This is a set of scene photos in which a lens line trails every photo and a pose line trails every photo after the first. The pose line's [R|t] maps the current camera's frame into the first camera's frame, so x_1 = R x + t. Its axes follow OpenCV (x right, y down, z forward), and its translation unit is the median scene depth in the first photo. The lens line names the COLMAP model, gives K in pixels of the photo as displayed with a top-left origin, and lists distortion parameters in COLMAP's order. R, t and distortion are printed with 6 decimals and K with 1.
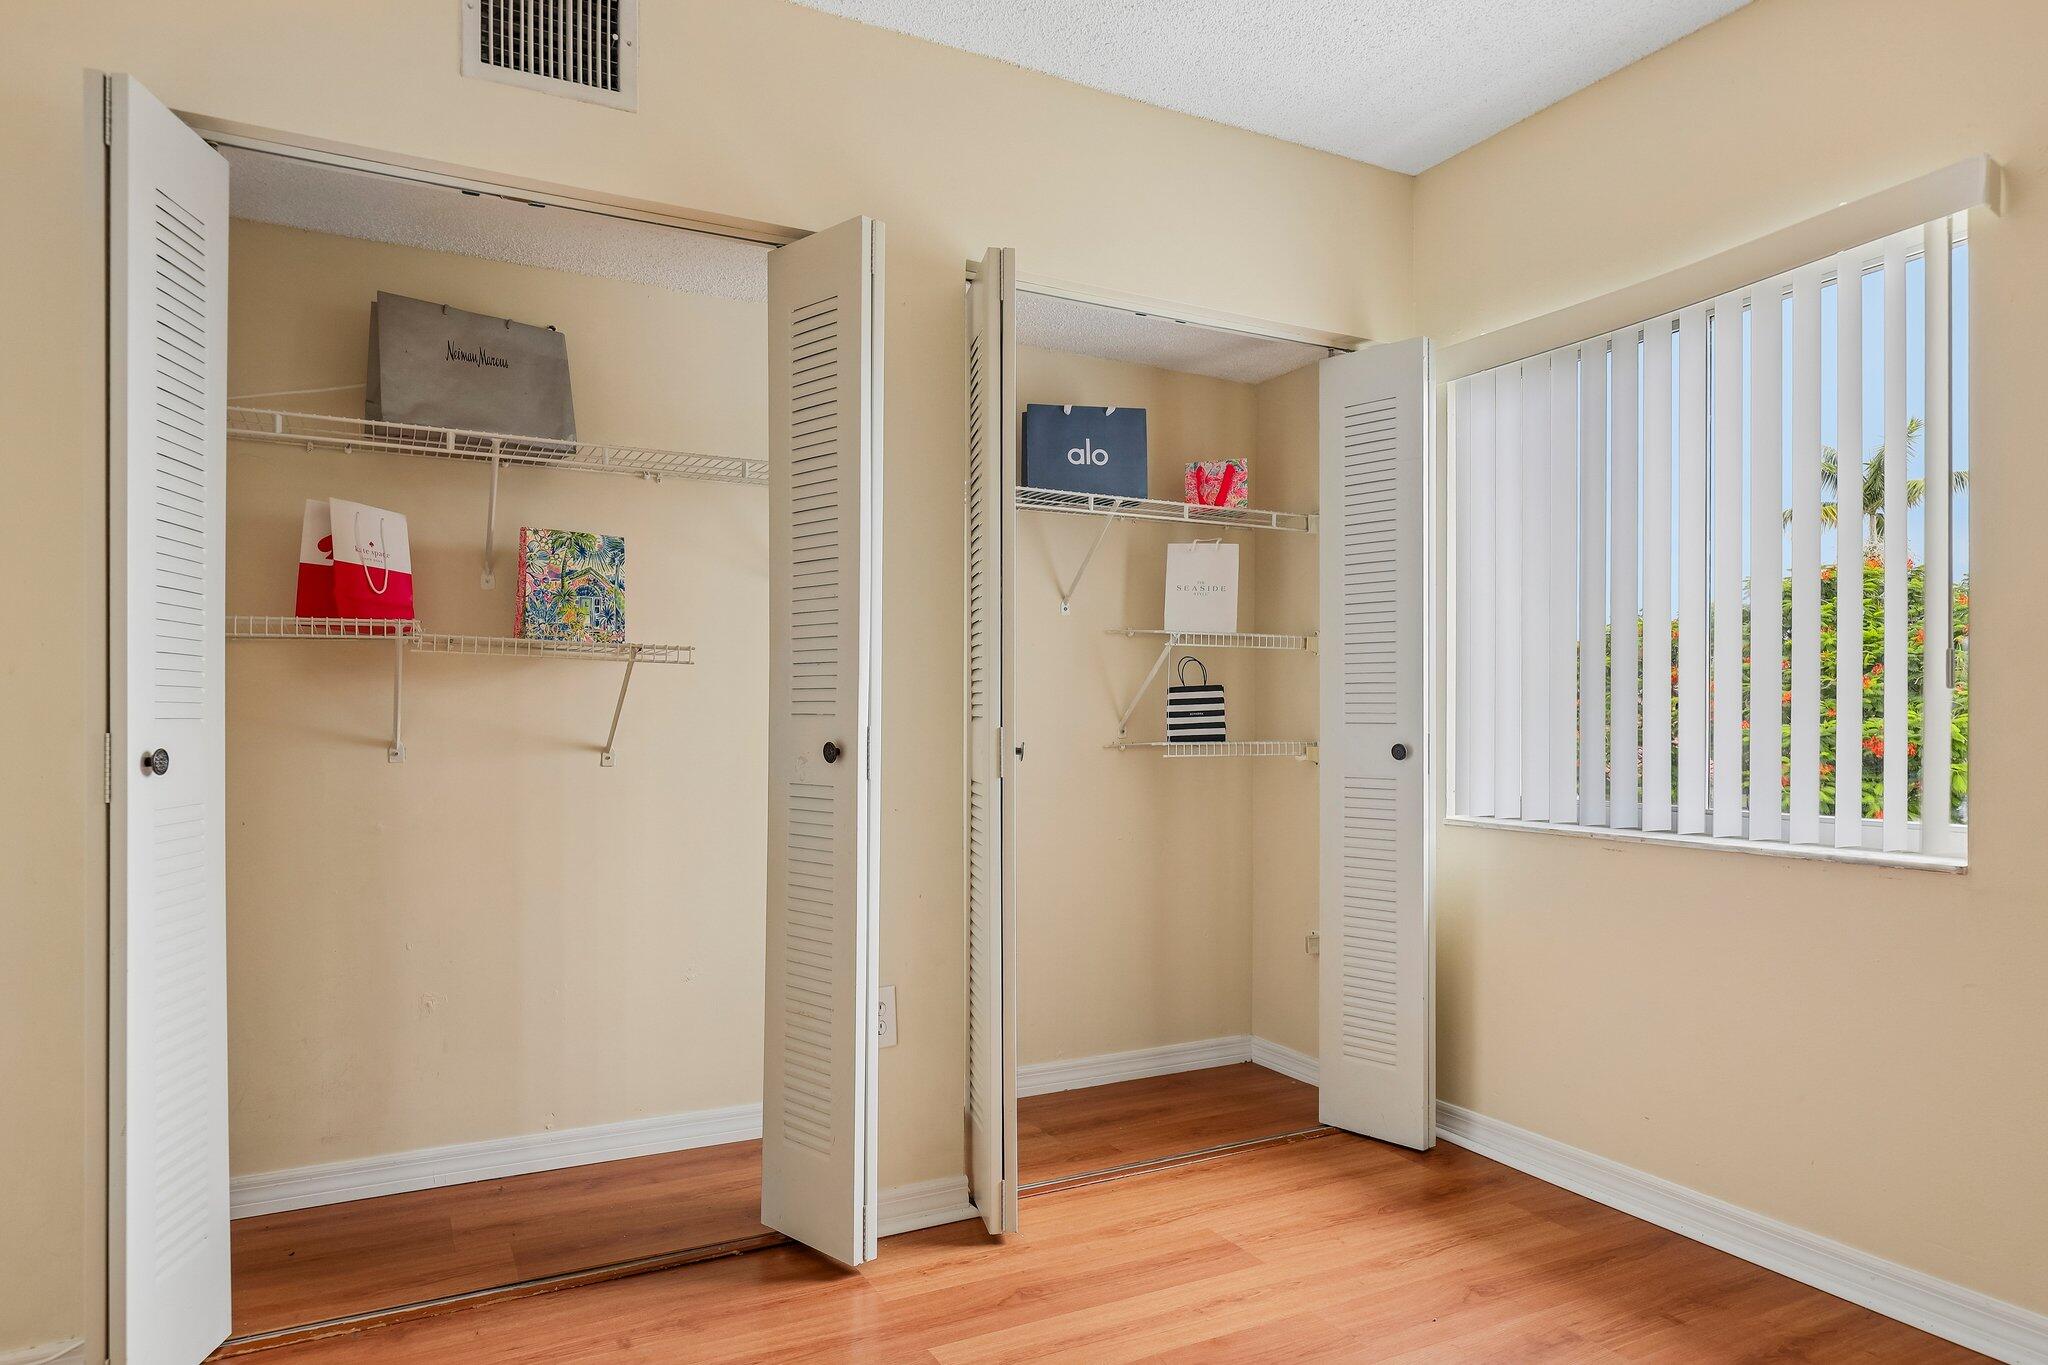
lens RADIAL K [[1269.9, 0, 1024.9], [0, 1269.9, 693.0], [0, 0, 1]] dist [-0.006713, -0.001649]
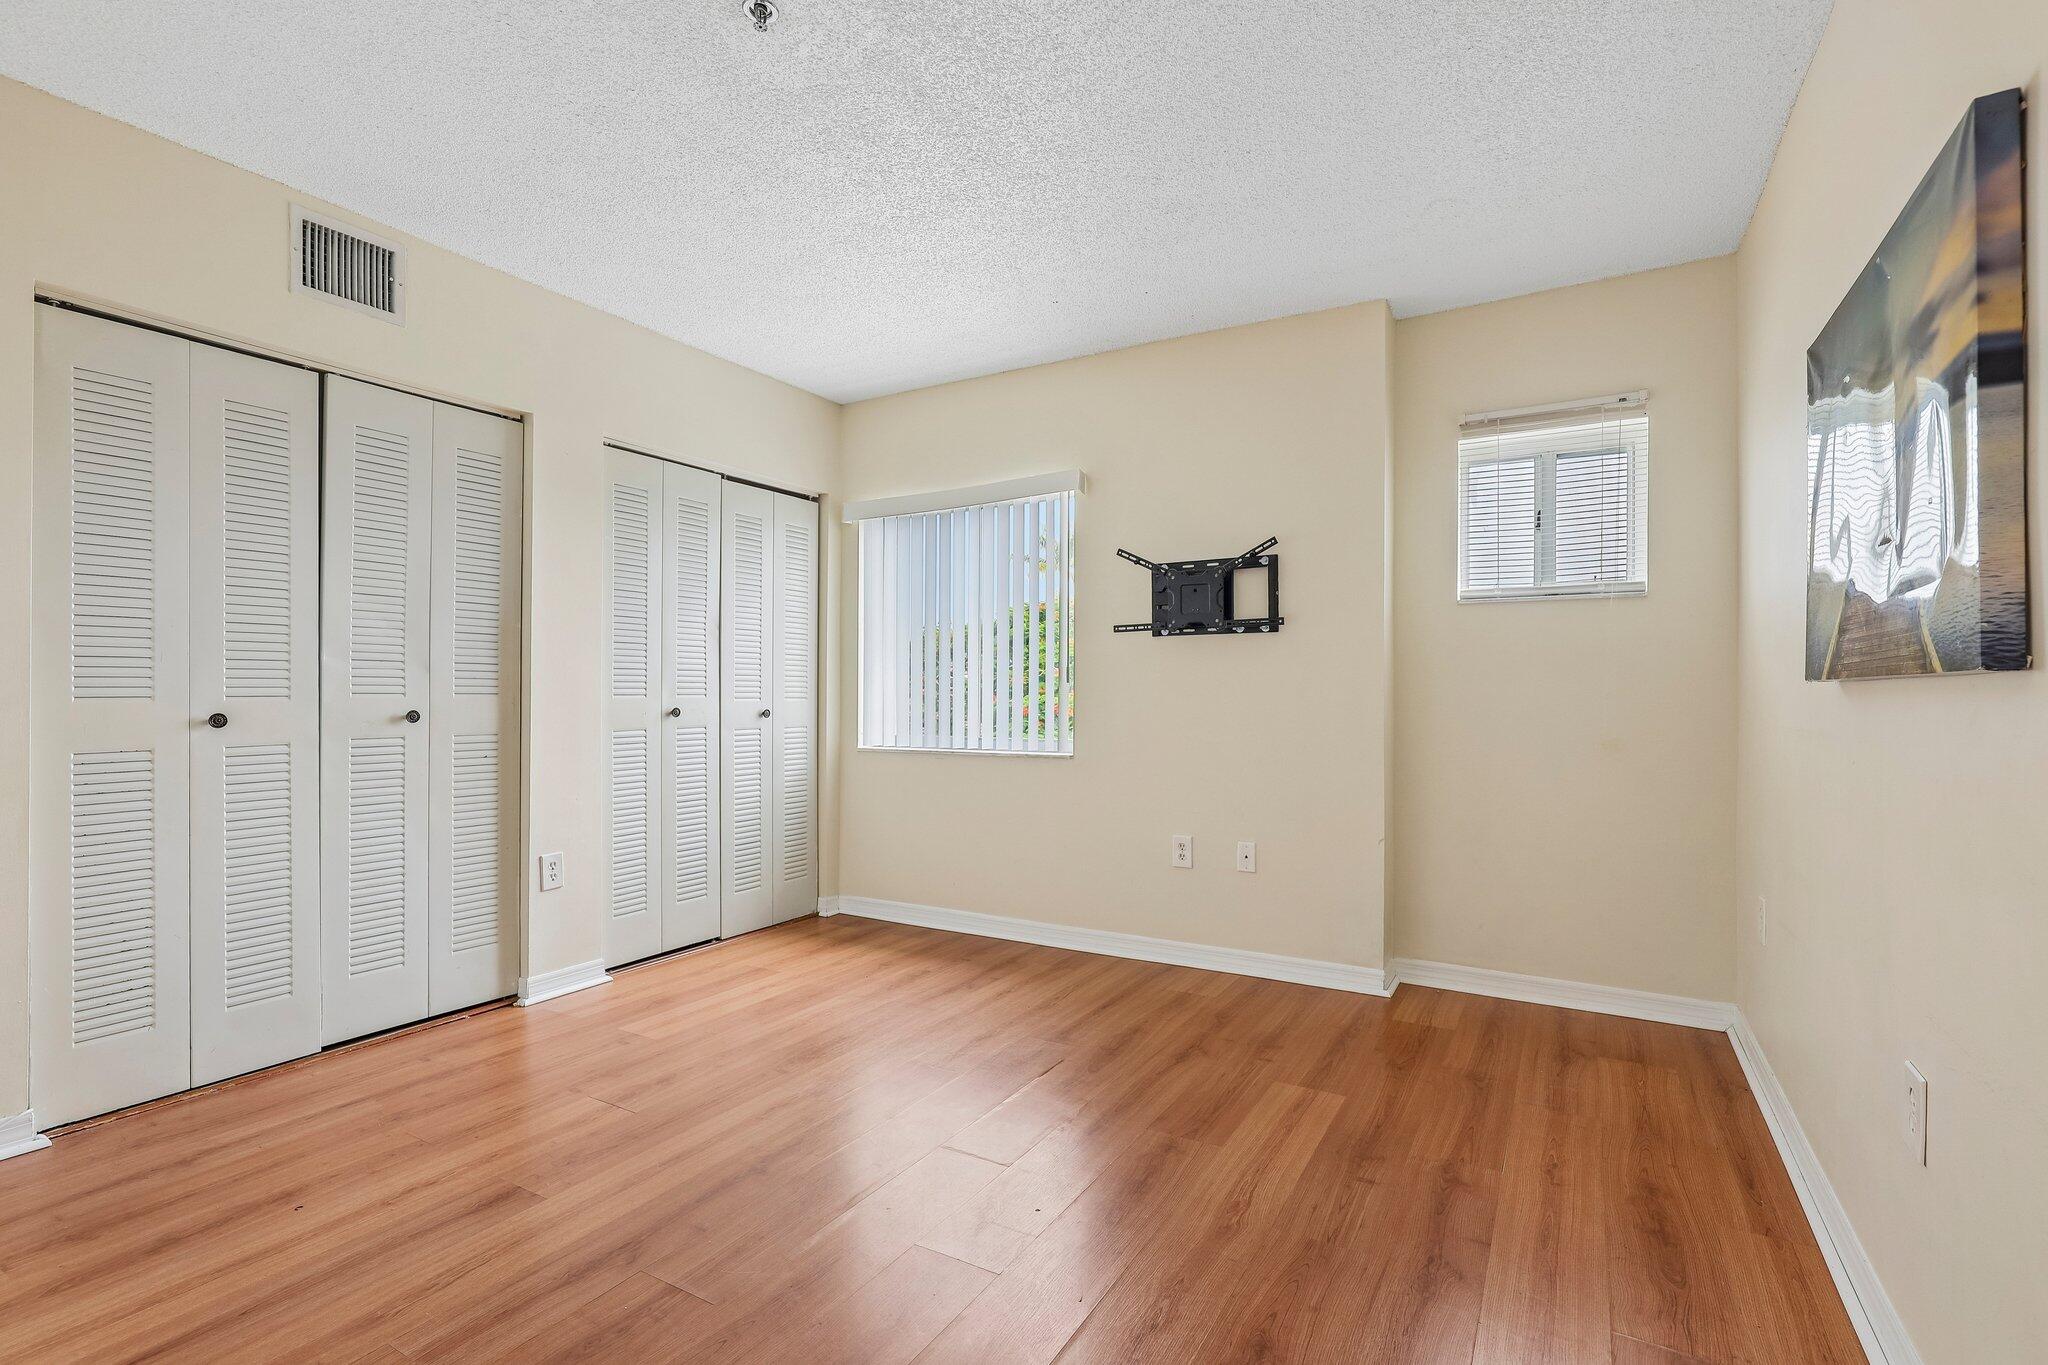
lens RADIAL K [[944.2, 0, 1028.9], [0, 944.2, 685.3], [0, 0, 1]] dist [-0.001148, -0.000265]
pose [[0.852323, 0.000338, 0.523015, -0.246192], [-0.004735, 0.999964, 0.007071, -0.008592], [-0.522994, -0.008504, 0.852294, -0.441913]]
